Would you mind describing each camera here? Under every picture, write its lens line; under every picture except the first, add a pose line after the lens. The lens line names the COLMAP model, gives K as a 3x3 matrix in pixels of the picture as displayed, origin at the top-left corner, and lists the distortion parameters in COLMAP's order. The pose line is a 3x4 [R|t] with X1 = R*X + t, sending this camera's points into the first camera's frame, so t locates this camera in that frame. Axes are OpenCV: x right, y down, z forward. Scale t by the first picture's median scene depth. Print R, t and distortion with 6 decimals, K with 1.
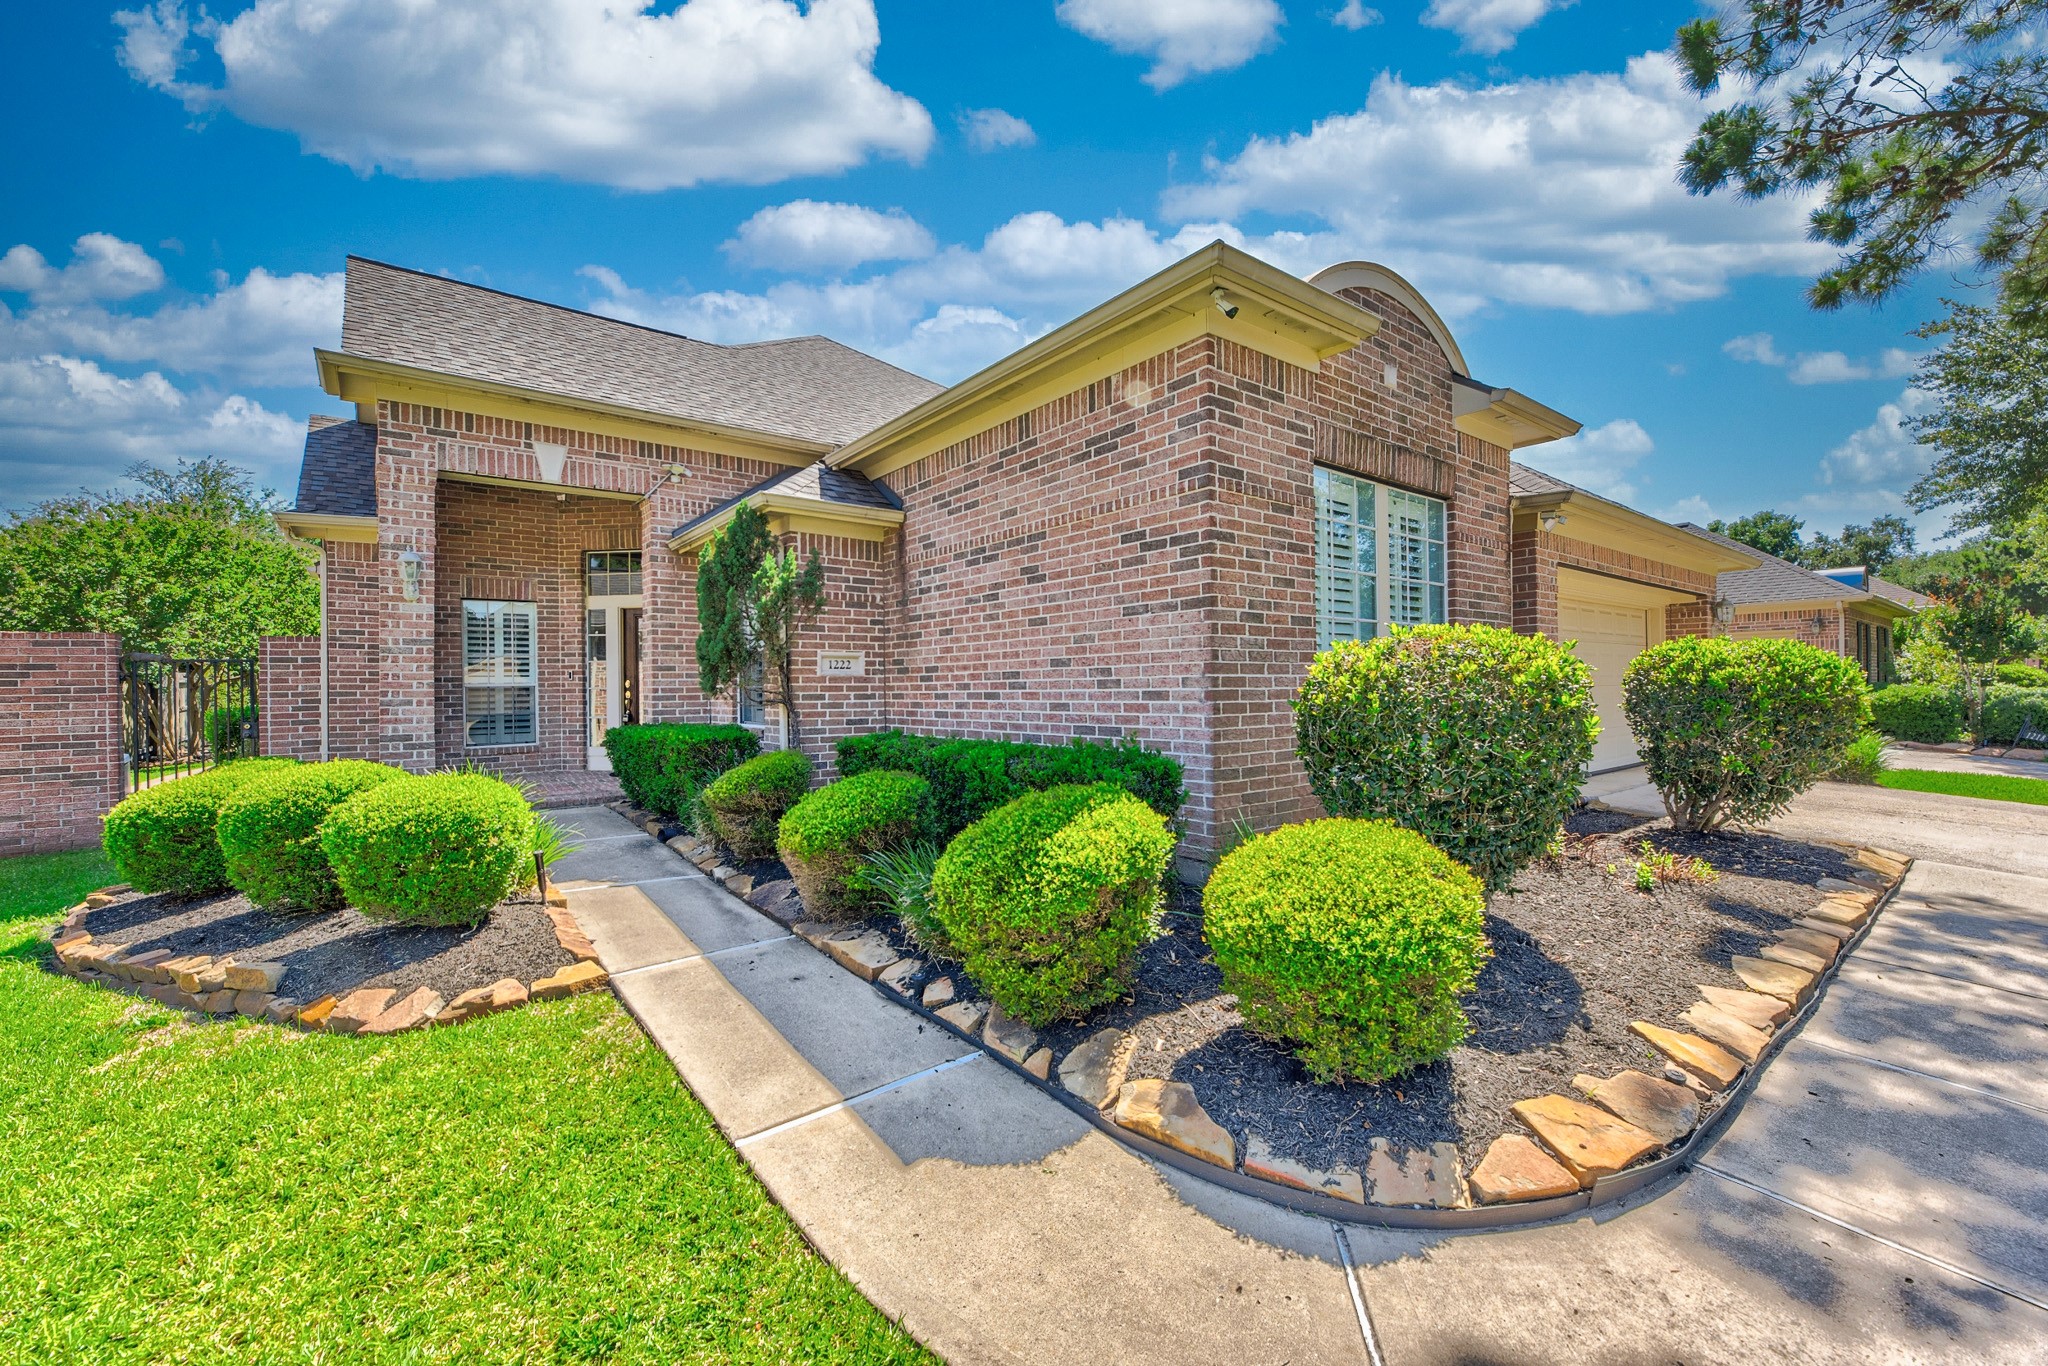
lens RADIAL K [[826.3, 0, 980.3], [0, 826.3, 642.7], [0, 0, 1]] dist [-0.006242, 0.001272]
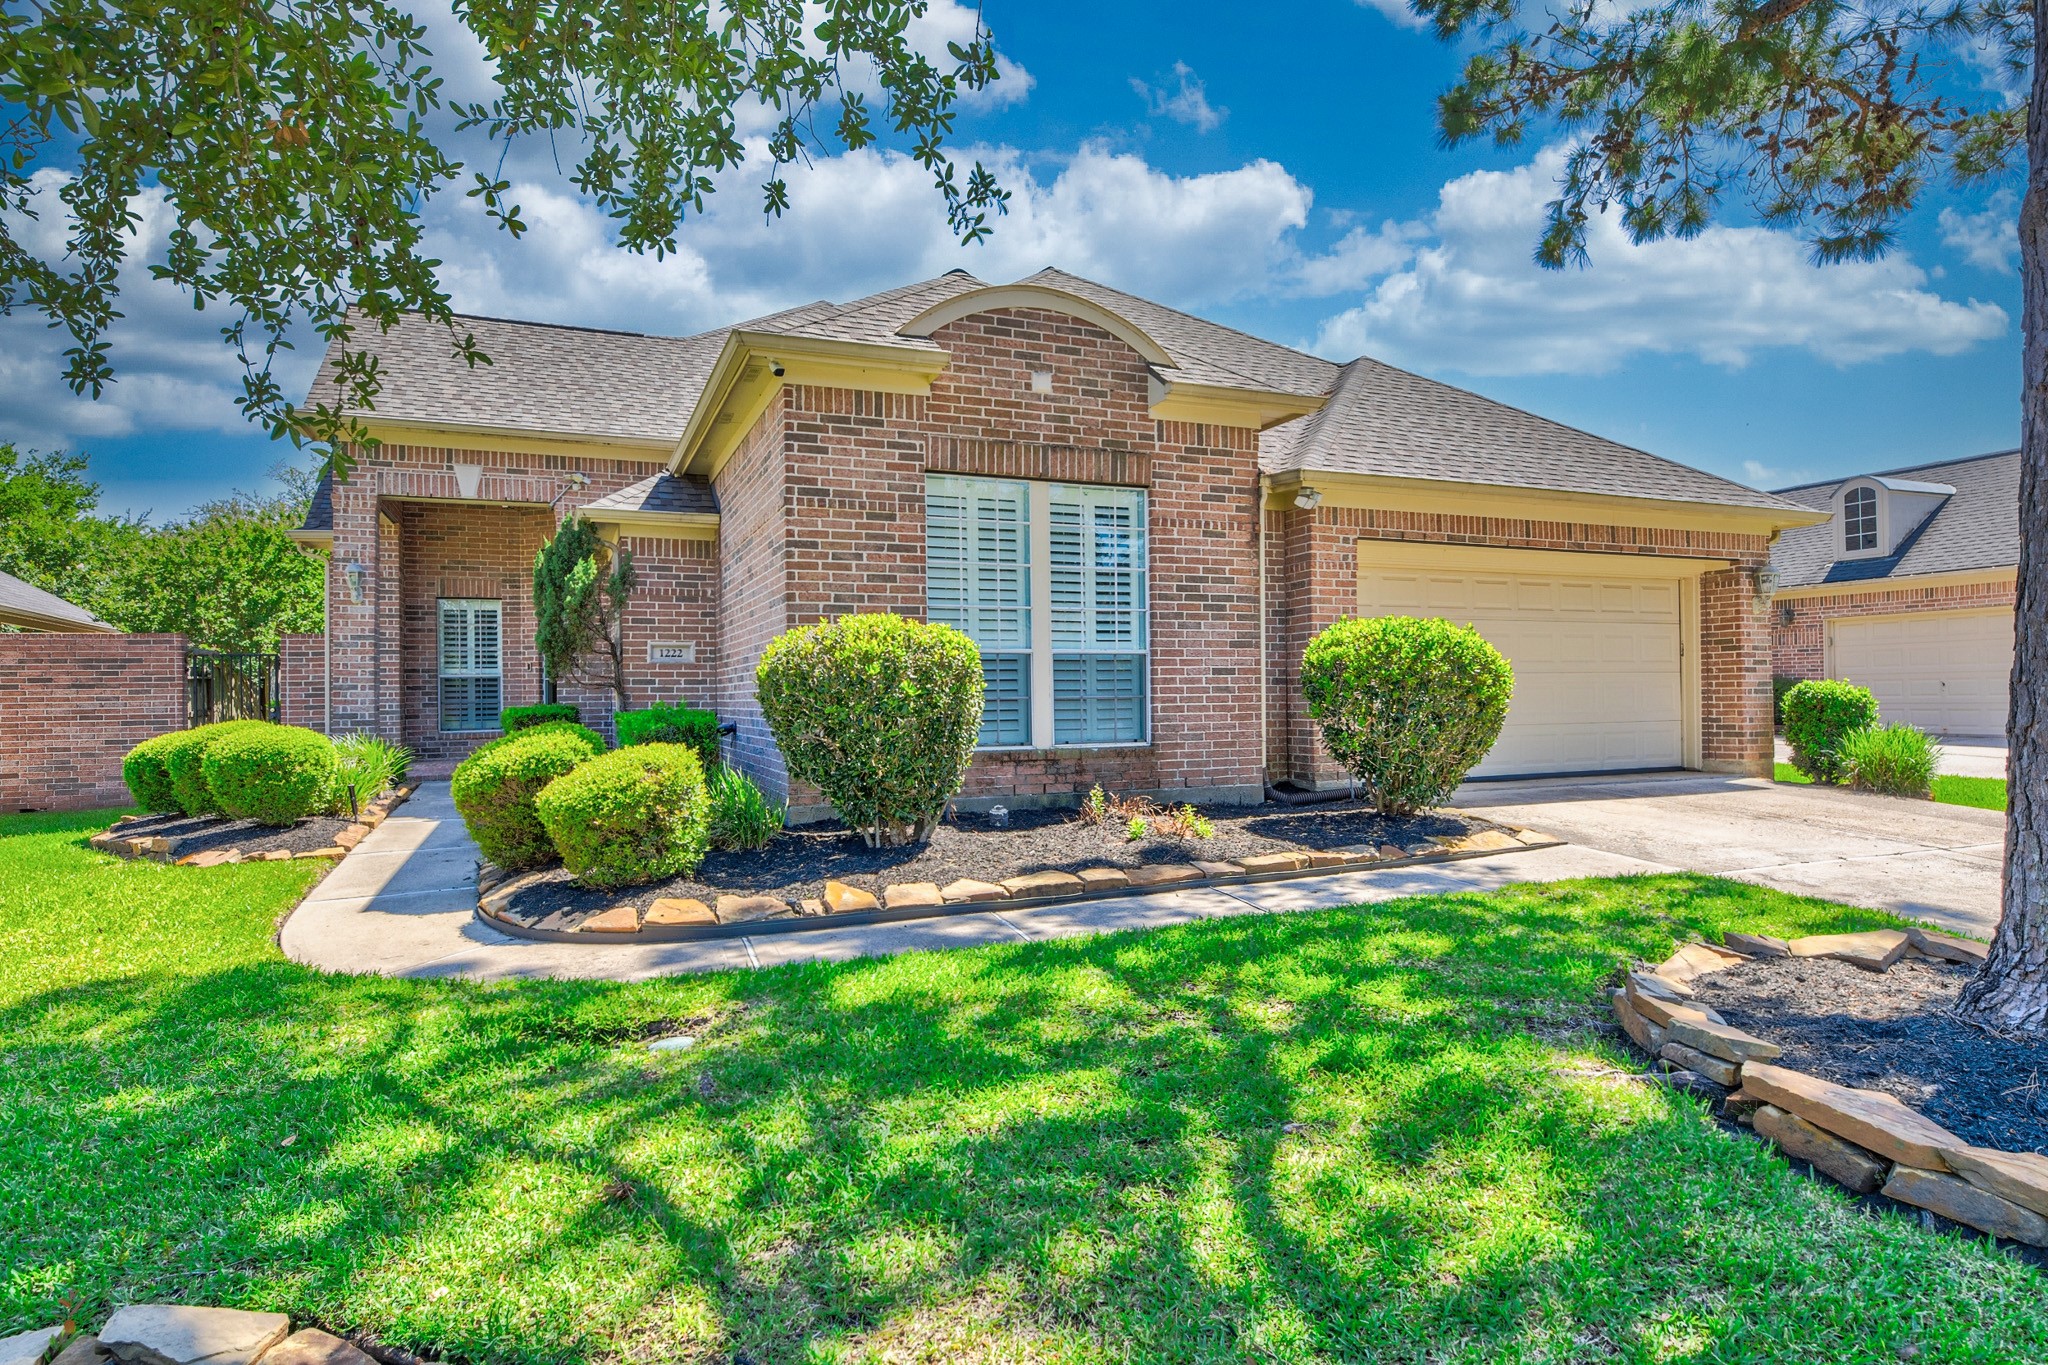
lens RADIAL K [[1160.7, 0, 1012.0], [0, 1160.7, 619.0], [0, 0, 1]] dist [-0.010362, -0.000571]
pose [[0.964123, -0.016389, -0.264950, 0.681576], [0.013631, 0.999832, -0.012246, 0.005848], [0.265106, 0.008195, 0.964184, -0.384457]]
